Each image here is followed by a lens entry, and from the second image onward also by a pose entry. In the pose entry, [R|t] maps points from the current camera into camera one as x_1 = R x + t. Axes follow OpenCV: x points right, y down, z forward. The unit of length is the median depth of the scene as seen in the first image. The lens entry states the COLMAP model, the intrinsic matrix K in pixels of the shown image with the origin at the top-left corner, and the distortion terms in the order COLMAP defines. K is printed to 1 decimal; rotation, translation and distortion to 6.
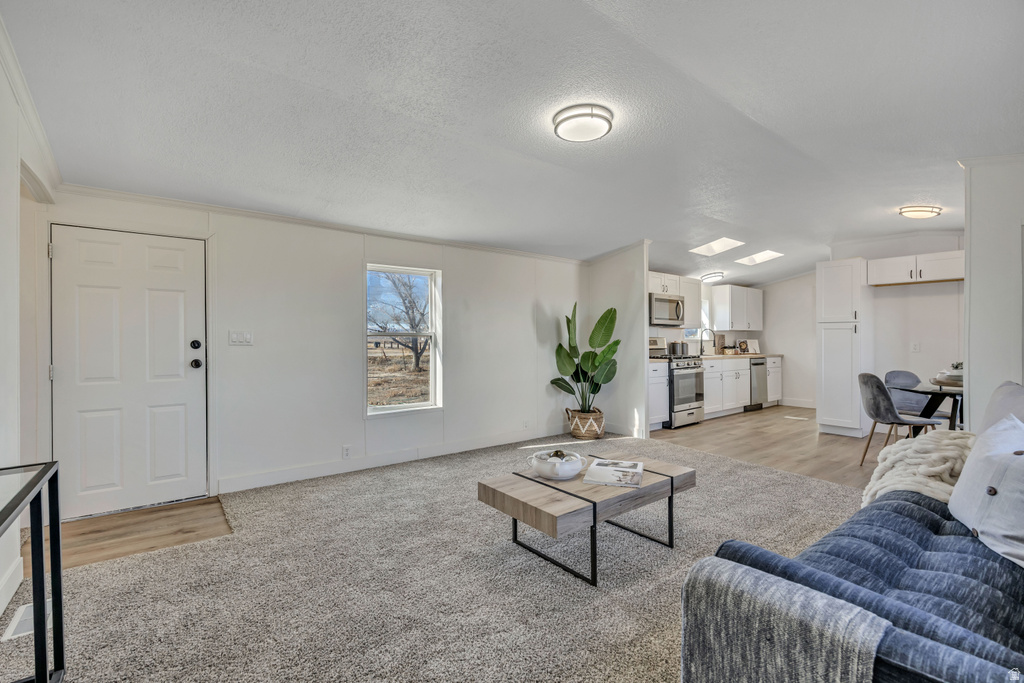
lens RADIAL K [[445.0, 0, 507.5], [0, 445.0, 338.4], [0, 0, 1]] dist [-0.014861, 0.000039]
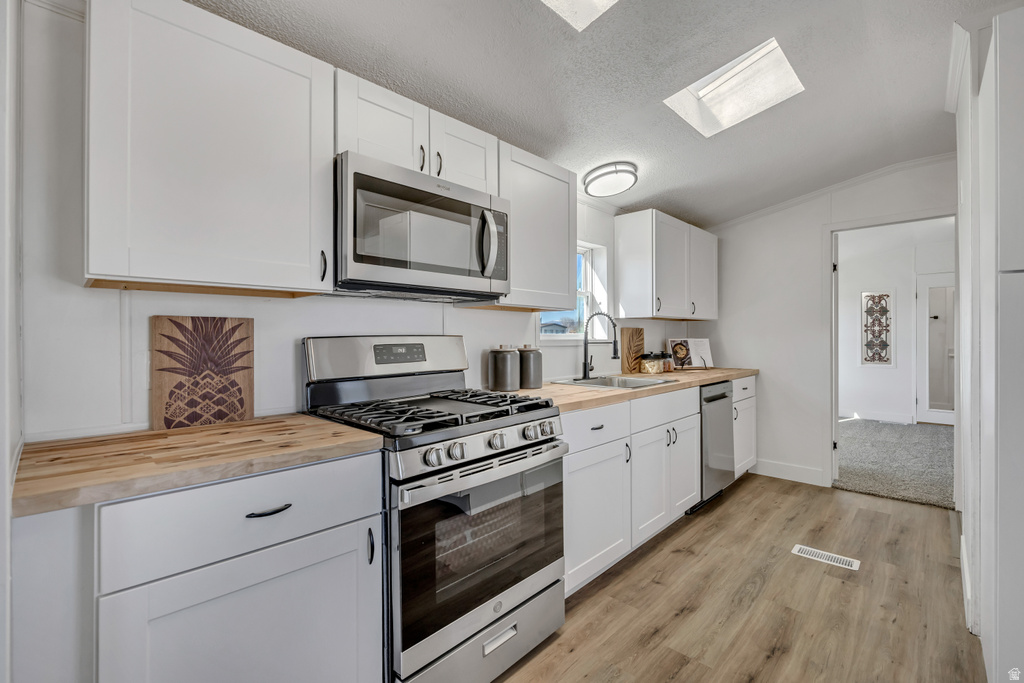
lens RADIAL K [[445.0, 0, 507.5], [0, 445.0, 338.4], [0, 0, 1]] dist [-0.014861, 0.000039]
pose [[0.989561, -0.001852, 0.144103, 0.319344], [0.000491, 0.999955, 0.009478, -0.002244], [-0.144114, -0.009308, 0.989517, 0.634202]]
